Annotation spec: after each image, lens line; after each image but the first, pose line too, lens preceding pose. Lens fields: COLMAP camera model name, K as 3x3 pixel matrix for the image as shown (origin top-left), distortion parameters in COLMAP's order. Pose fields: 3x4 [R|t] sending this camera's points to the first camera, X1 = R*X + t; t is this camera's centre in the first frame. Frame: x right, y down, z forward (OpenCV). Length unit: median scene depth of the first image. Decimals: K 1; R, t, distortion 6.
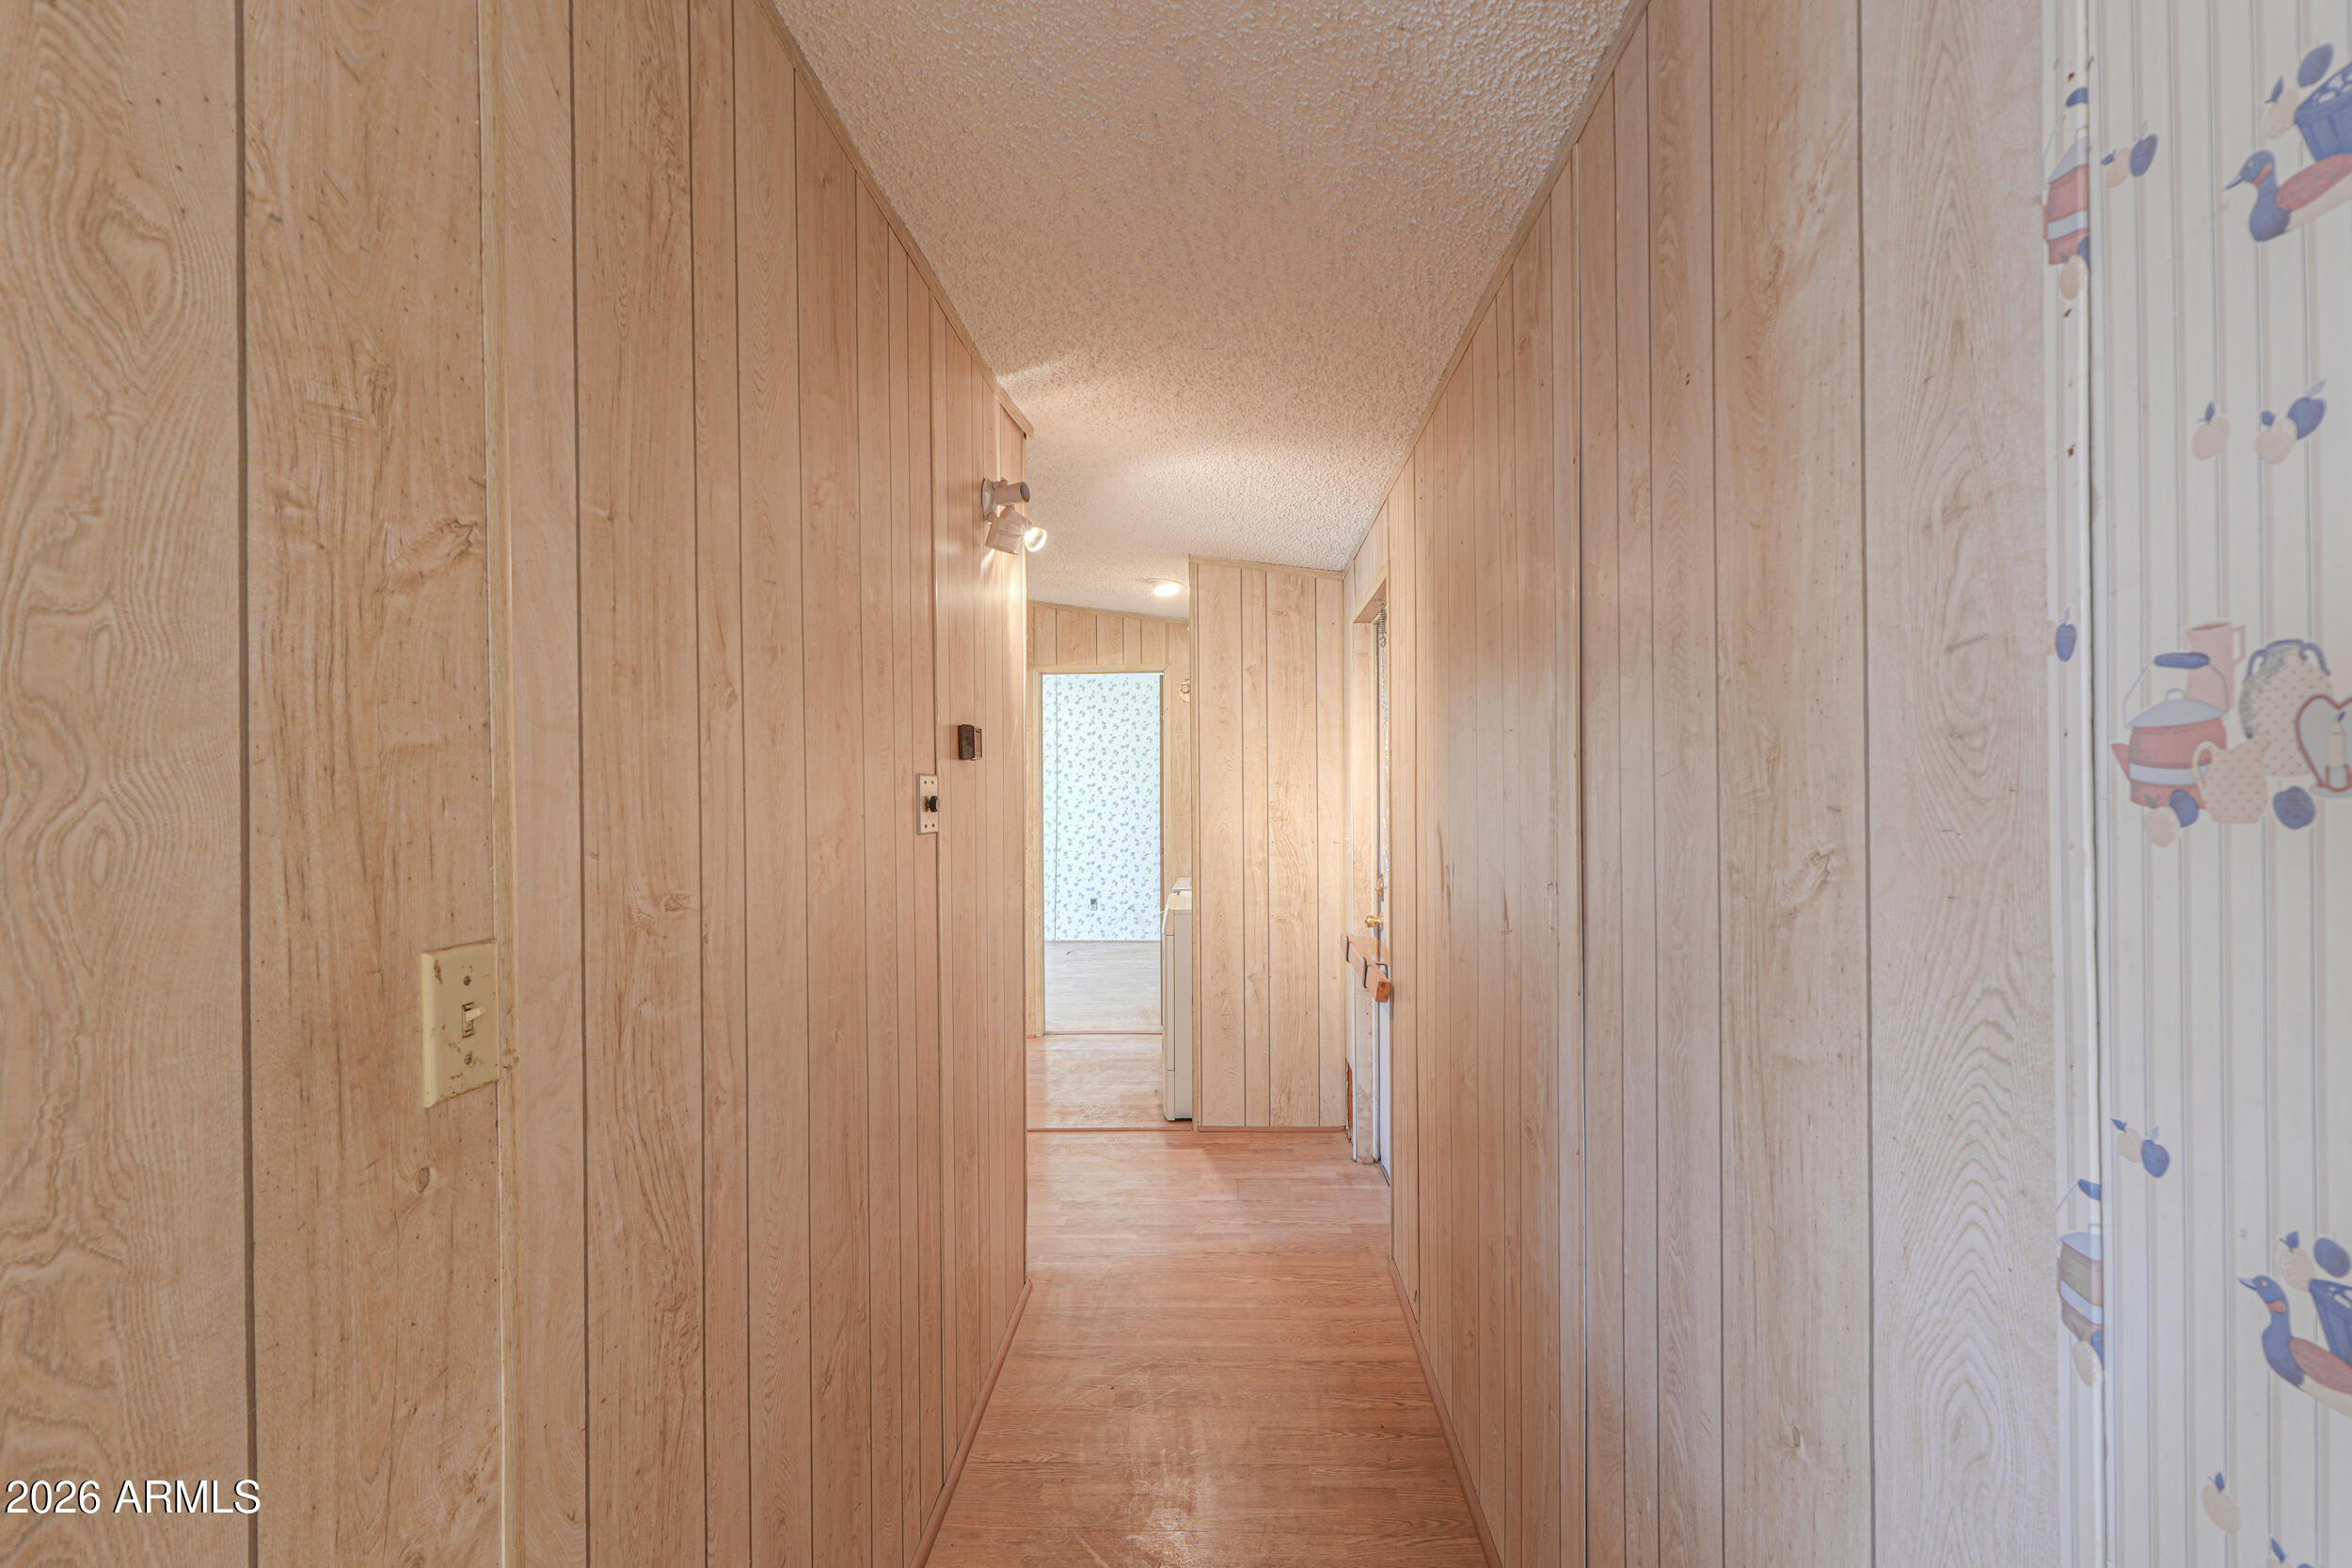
lens RADIAL K [[998.5, 0, 1227.5], [0, 998.5, 792.9], [0, 0, 1]] dist [-0.004562, 0.002125]
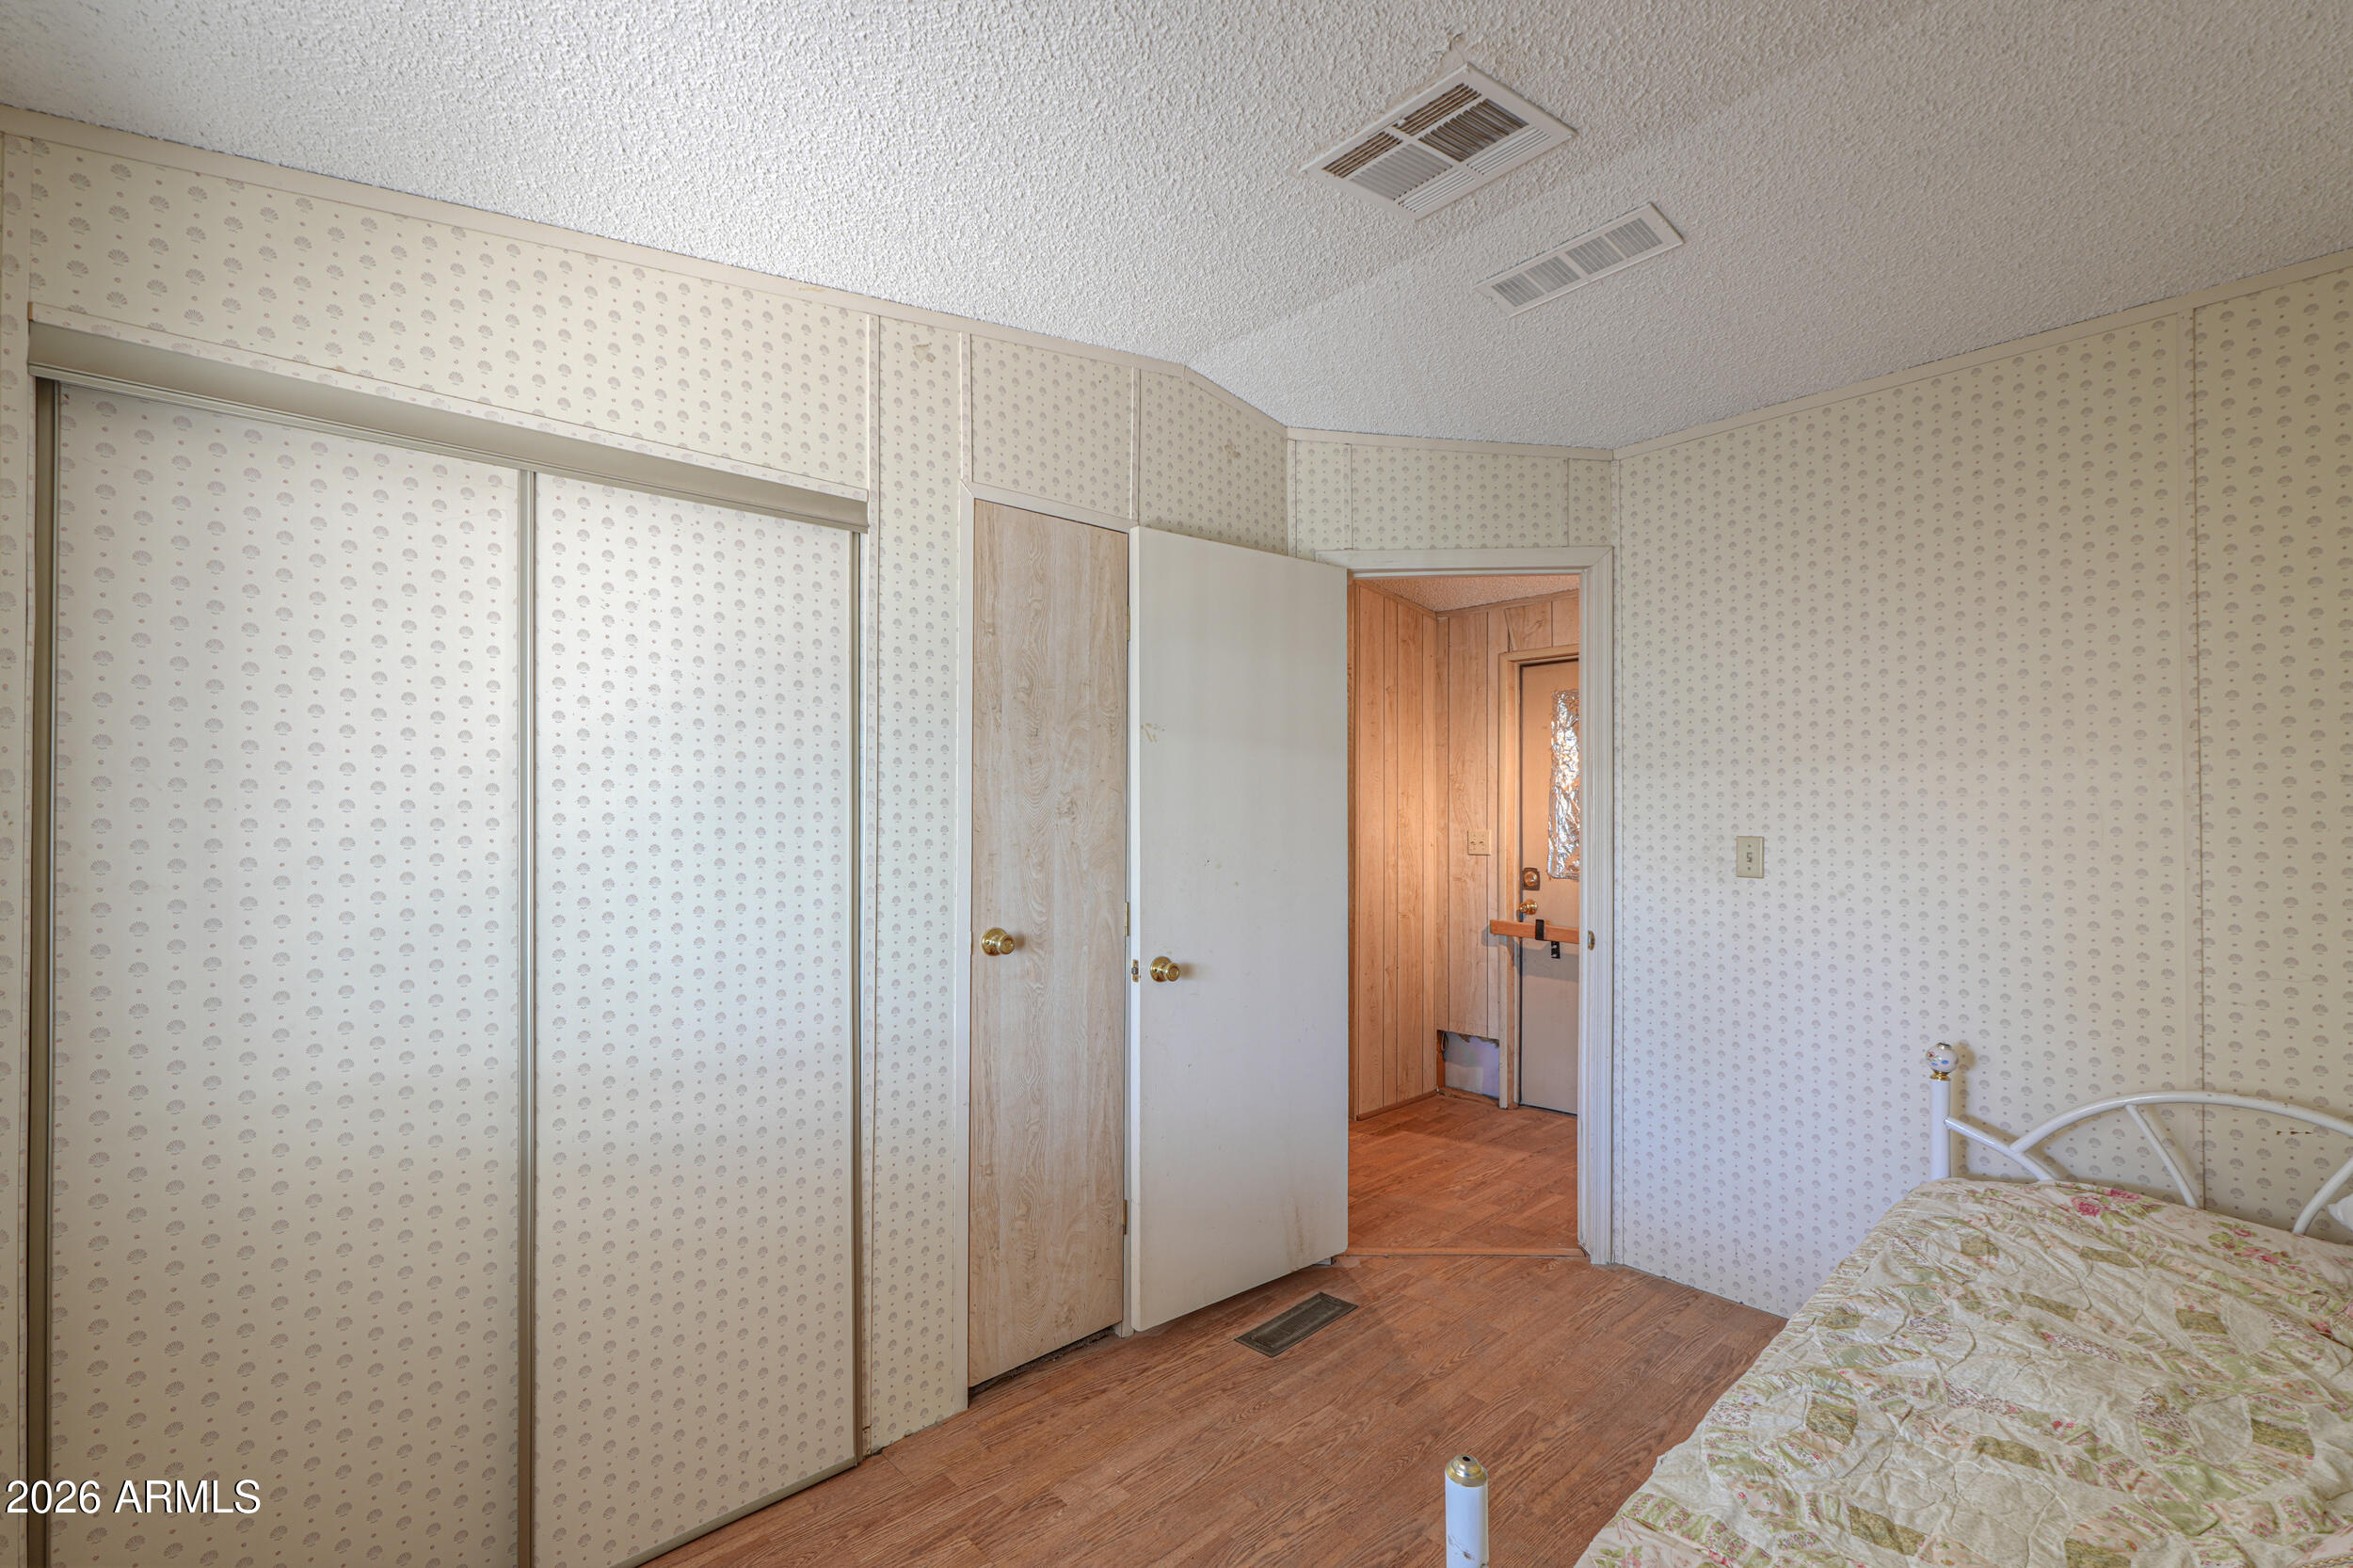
lens RADIAL K [[999.0, 0, 1189.5], [0, 999.0, 796.7], [0, 0, 1]] dist [-0.004562, 0.002125]
pose [[0.735179, 0.010230, 0.677796, -0.880800], [-0.002639, 0.999922, -0.012229, 0.008323], [-0.677868, 0.007202, 0.735149, 0.339933]]
